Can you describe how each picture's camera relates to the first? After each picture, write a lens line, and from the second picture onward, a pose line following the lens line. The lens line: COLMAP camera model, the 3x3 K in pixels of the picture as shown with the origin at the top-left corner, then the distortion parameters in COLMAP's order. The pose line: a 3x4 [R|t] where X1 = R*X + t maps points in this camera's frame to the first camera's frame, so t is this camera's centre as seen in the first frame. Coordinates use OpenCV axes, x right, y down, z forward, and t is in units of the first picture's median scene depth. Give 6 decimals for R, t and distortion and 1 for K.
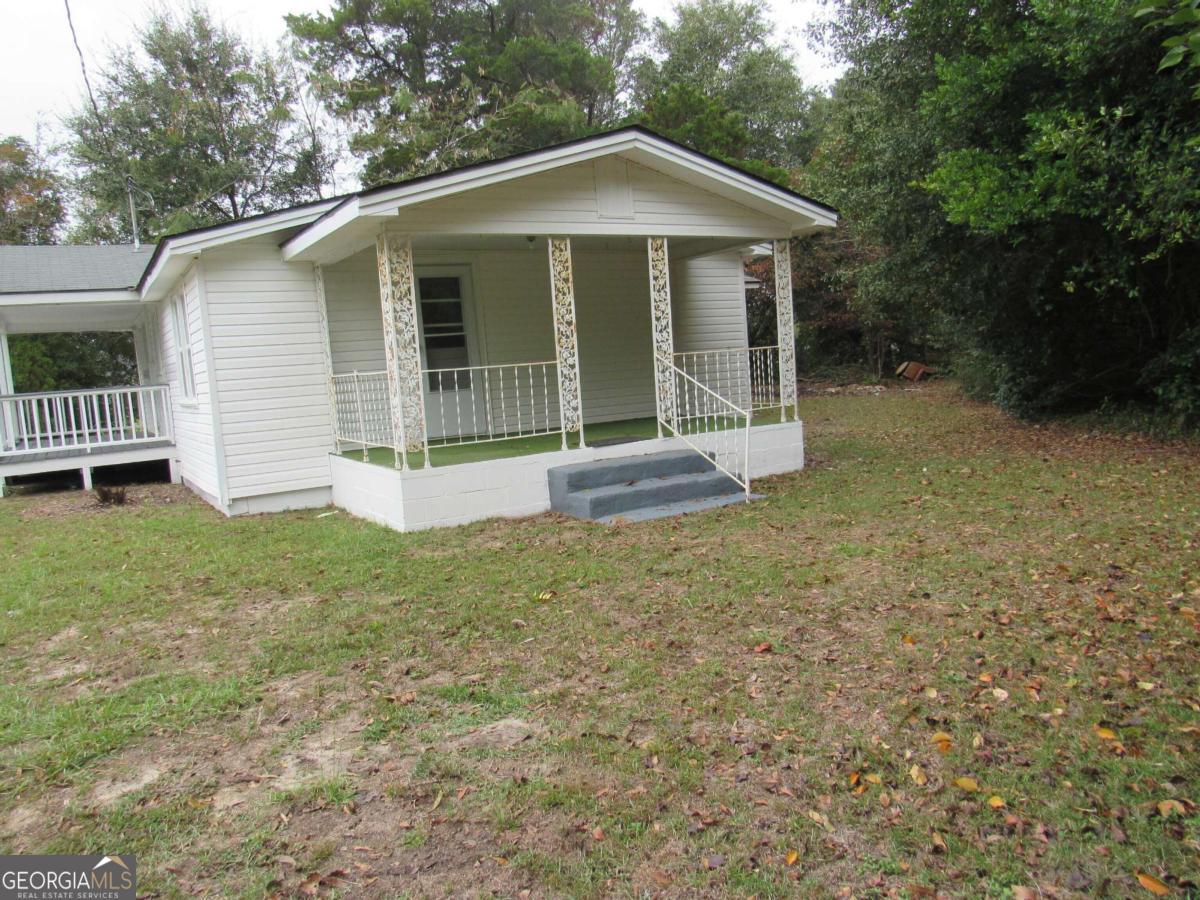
lens RADIAL K [[862.3, 0, 594.3], [0, 862.3, 443.9], [0, 0, 1]] dist [-0.035012, 0.032390]
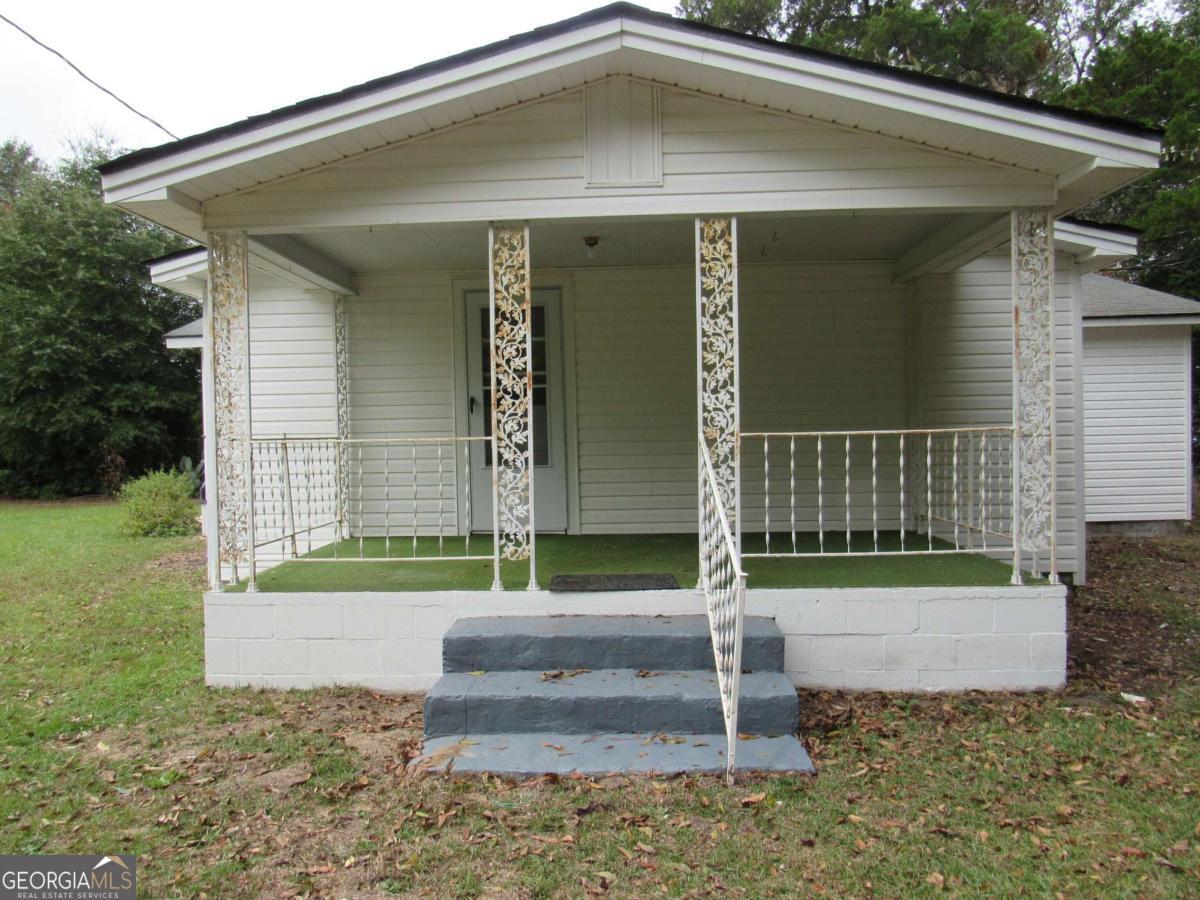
lens RADIAL K [[862.3, 0, 600.1], [0, 862.3, 457.1], [0, 0, 1]] dist [-0.035012, 0.032390]
pose [[0.831006, 0.066017, -0.552332, 0.322218], [-0.093269, 0.995412, -0.021353, -0.072614], [0.548388, 0.069260, 0.833351, 0.524508]]
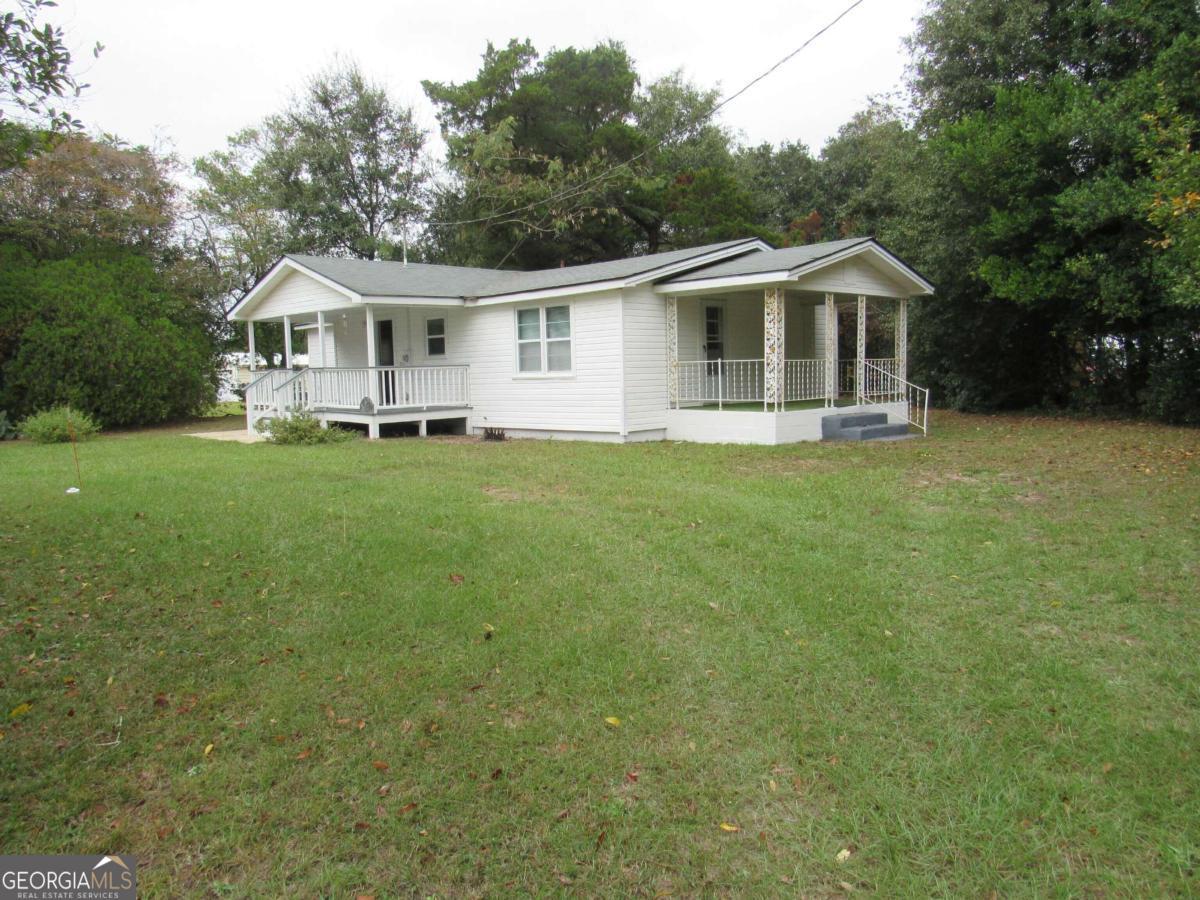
lens RADIAL K [[862.3, 0, 600.1], [0, 862.3, 451.1], [0, 0, 1]] dist [-0.035012, 0.032390]
pose [[0.968617, 0.021341, 0.247640, -0.917081], [-0.018718, 0.999741, -0.012941, 0.127223], [-0.247852, 0.007900, 0.968766, -0.637078]]
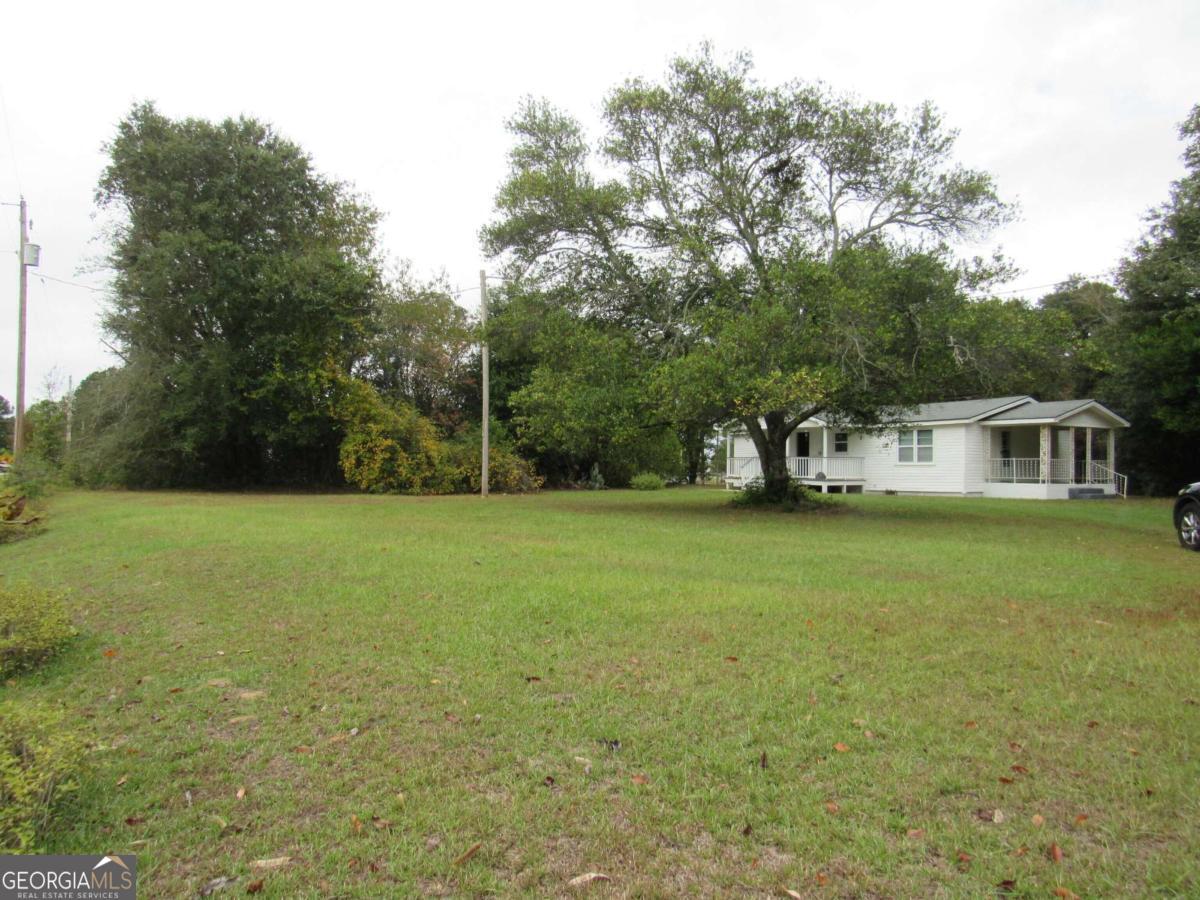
lens RADIAL K [[862.3, 0, 601.4], [0, 862.3, 456.3], [0, 0, 1]] dist [-0.035012, 0.032390]
pose [[0.995909, 0.073860, 0.052067, -2.118067], [-0.067970, 0.991932, -0.107010, 0.396830], [-0.059550, 0.103033, 0.992894, -2.391780]]
